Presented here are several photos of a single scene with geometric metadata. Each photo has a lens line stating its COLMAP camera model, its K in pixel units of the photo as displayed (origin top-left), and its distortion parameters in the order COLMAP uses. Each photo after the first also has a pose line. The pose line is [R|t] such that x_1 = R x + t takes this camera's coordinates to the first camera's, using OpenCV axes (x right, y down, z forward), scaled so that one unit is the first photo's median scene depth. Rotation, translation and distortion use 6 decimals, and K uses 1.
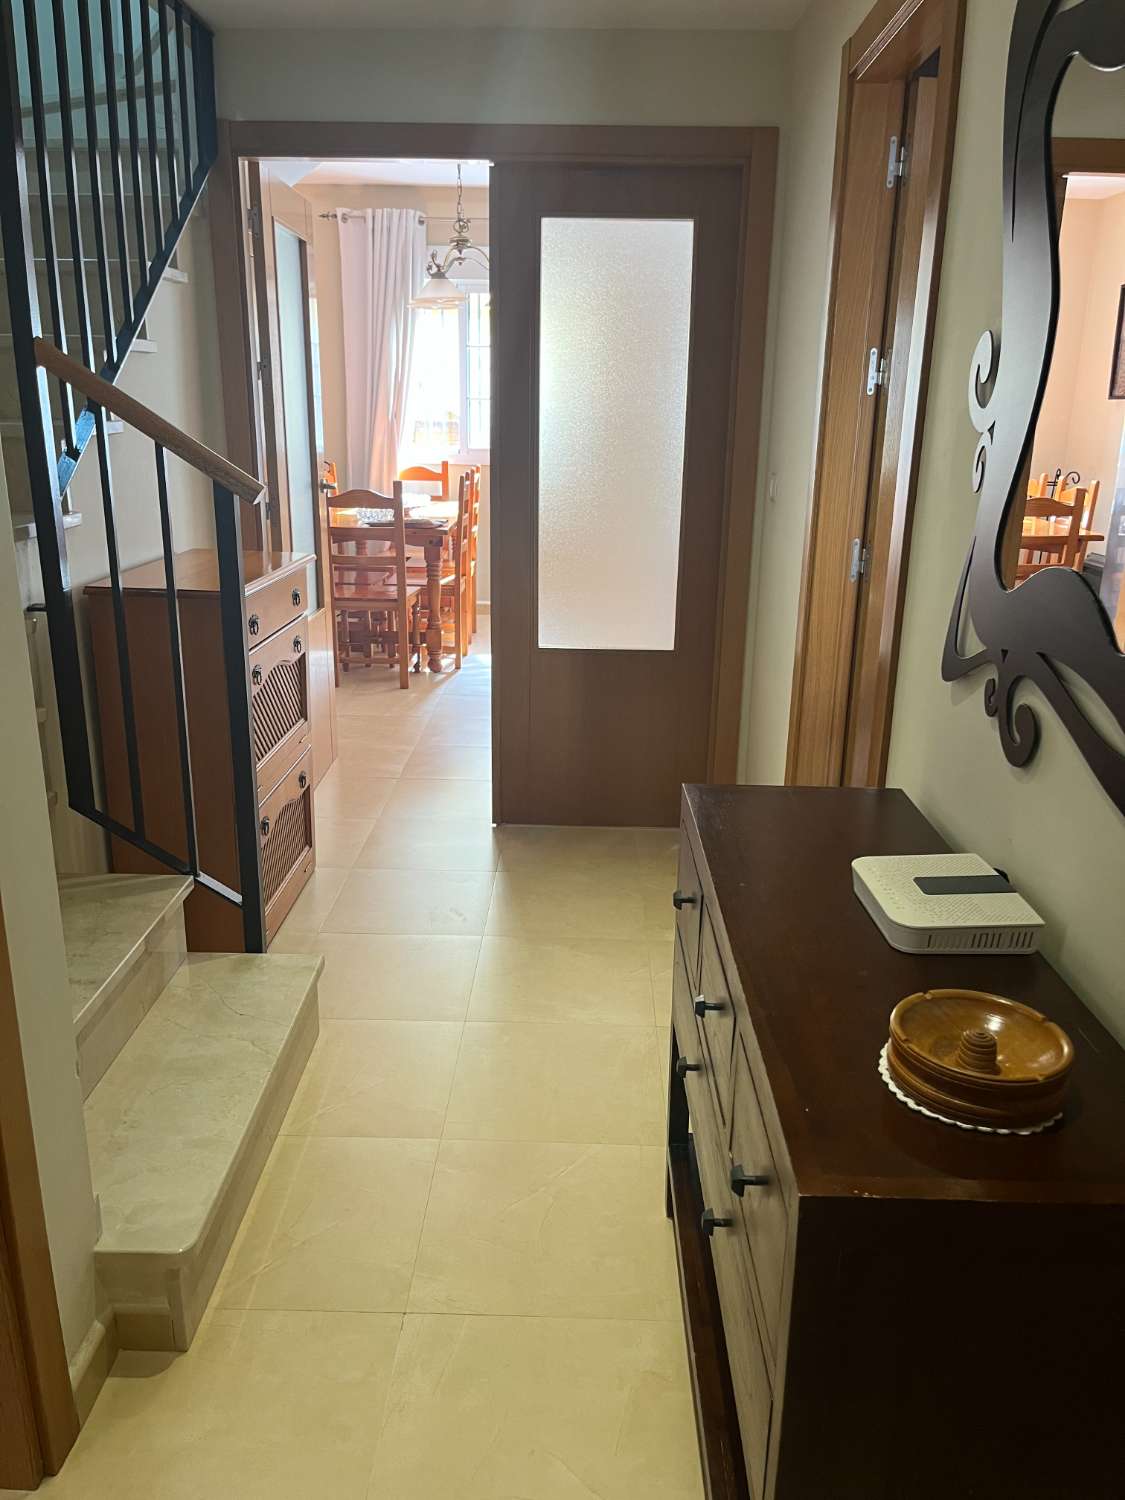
lens RADIAL K [[1140.8, 0, 556.0], [0, 1140.8, 756.9], [0, 0, 1]] dist [0.063075, -0.089981]
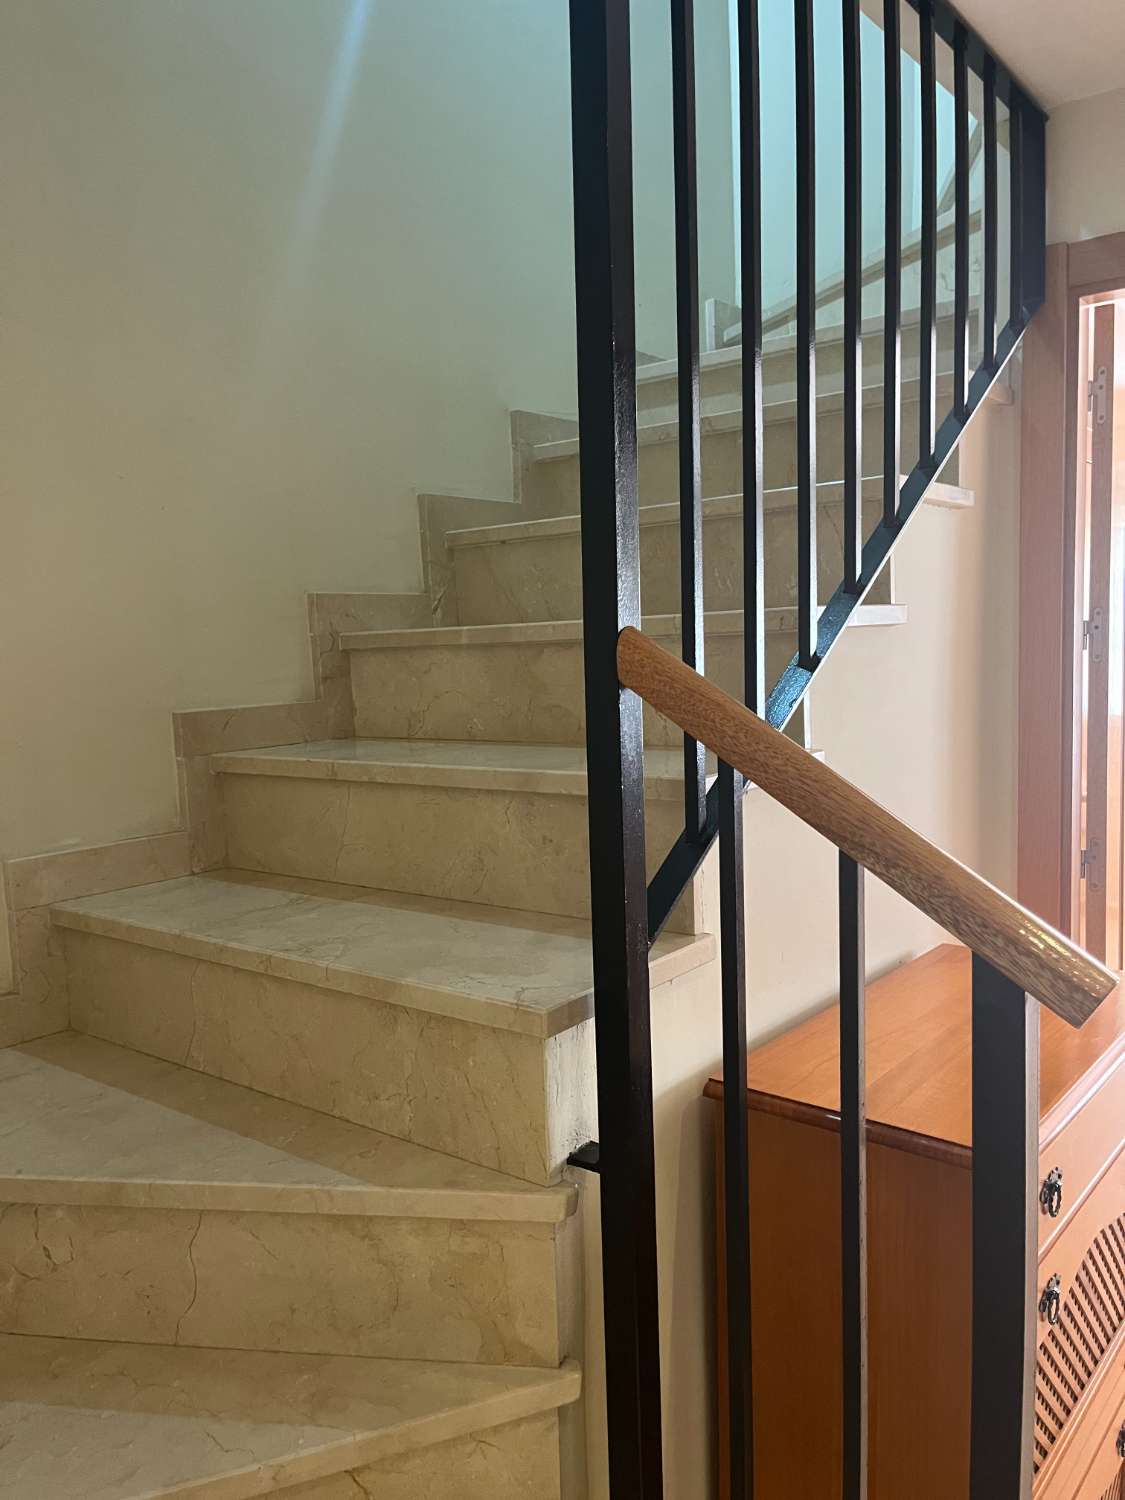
lens RADIAL K [[1140.8, 0, 551.7], [0, 1140.8, 748.3], [0, 0, 1]] dist [0.063075, -0.089981]
pose [[0.790933, 0.012026, -0.611785, -0.137201], [-0.137802, 0.977624, -0.158938, -0.178362], [0.596184, 0.210014, 0.774892, 0.471766]]
